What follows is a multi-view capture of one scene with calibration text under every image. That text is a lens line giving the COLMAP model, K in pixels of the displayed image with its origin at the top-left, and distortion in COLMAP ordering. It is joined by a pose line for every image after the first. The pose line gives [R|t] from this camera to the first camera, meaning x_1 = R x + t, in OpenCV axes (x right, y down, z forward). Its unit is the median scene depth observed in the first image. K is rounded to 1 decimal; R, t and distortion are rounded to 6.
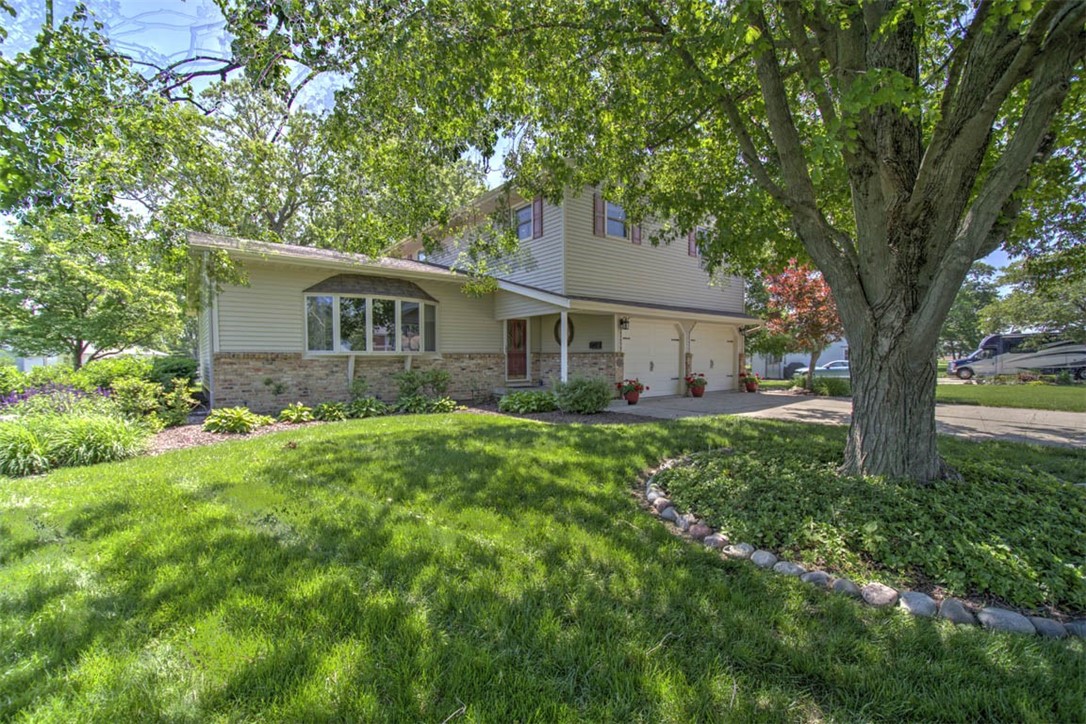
lens RADIAL K [[469.7, 0, 546.8], [0, 469.7, 361.3], [0, 0, 1]] dist [-0.001890, -0.000643]
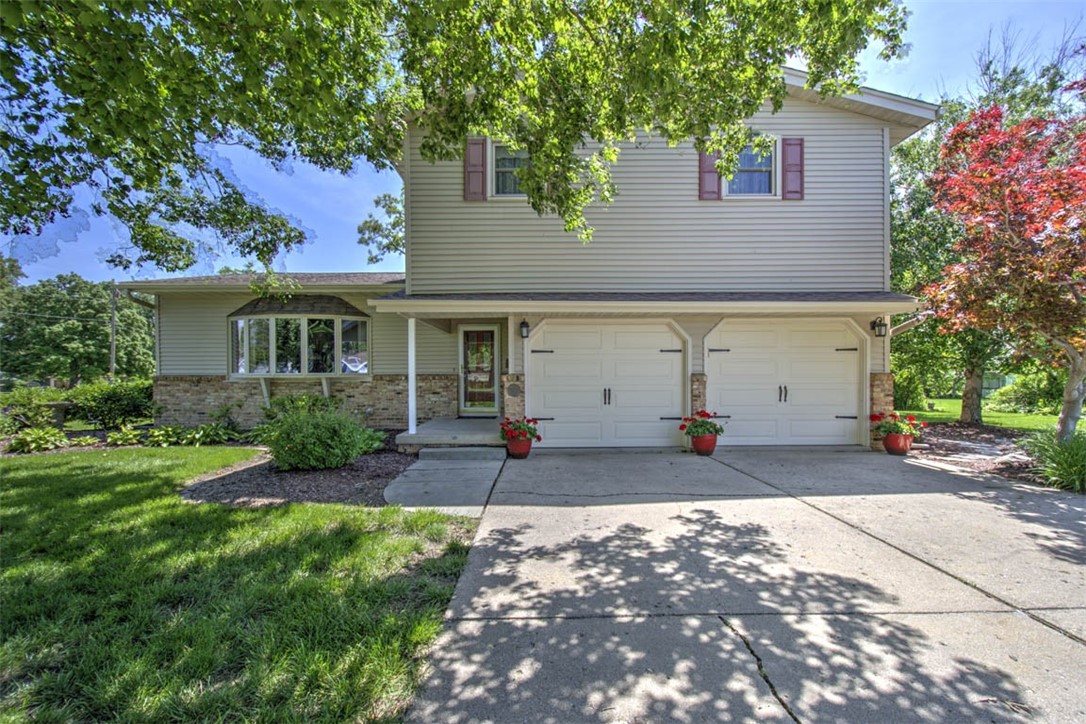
lens RADIAL K [[469.7, 0, 544.8], [0, 469.7, 370.7], [0, 0, 1]] dist [-0.001890, -0.000643]
pose [[0.793770, -0.004997, -0.608198, 0.540239], [-0.003647, 0.999909, -0.012975, -0.014448], [0.608208, 0.012517, 0.793679, 0.491951]]
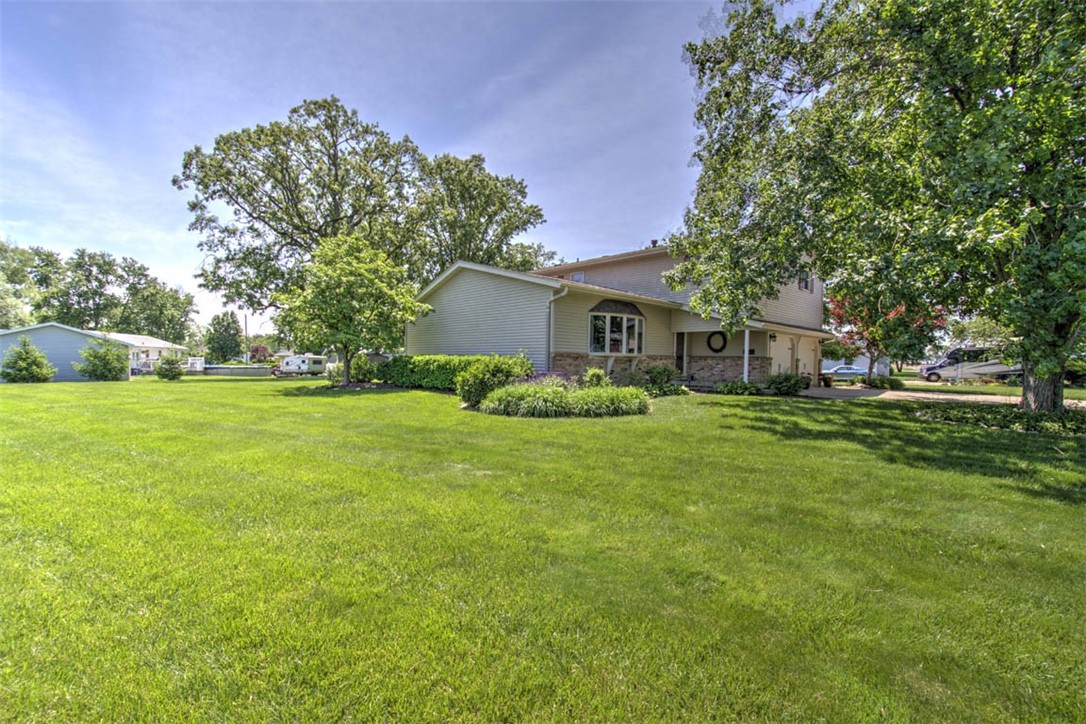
lens RADIAL K [[469.7, 0, 541.9], [0, 469.7, 361.8], [0, 0, 1]] dist [-0.001890, -0.000643]
pose [[0.995013, 0.017897, 0.098122, -0.656752], [-0.017846, 0.999840, -0.001402, 0.010068], [-0.098131, -0.000356, 0.995173, -0.361553]]
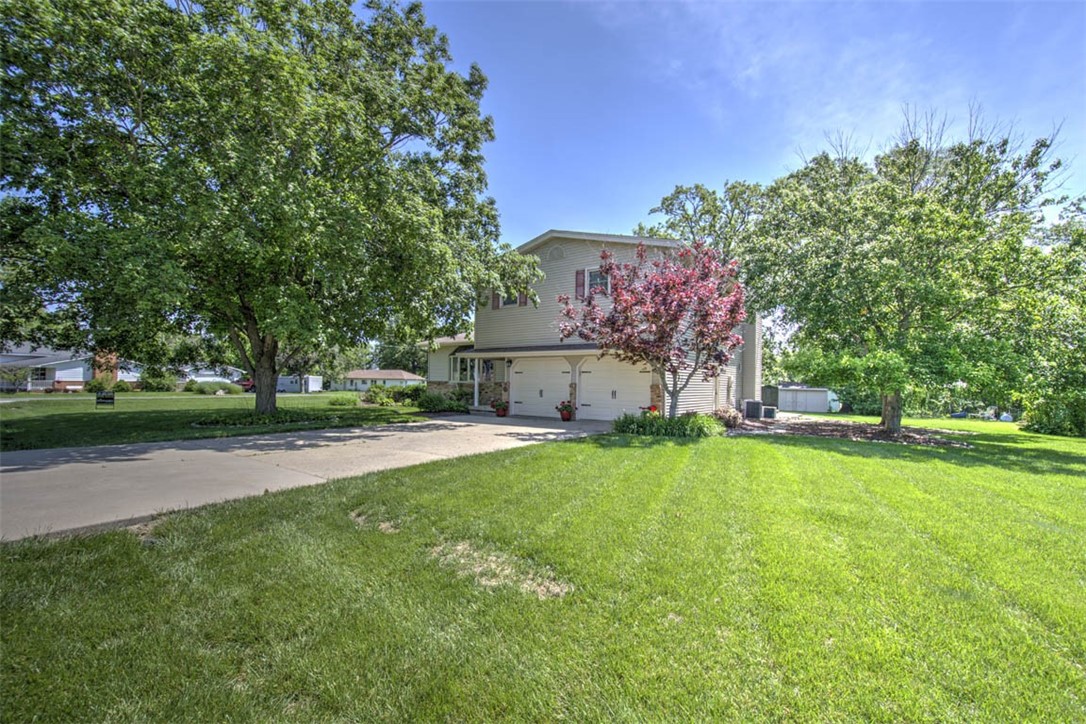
lens RADIAL K [[469.7, 0, 543.5], [0, 469.7, 362.7], [0, 0, 1]] dist [-0.001890, -0.000643]
pose [[0.264280, -0.031993, -0.963915, 1.511711], [-0.021166, 0.999017, -0.038961, -0.024273], [0.964214, 0.030699, 0.263343, 0.682239]]
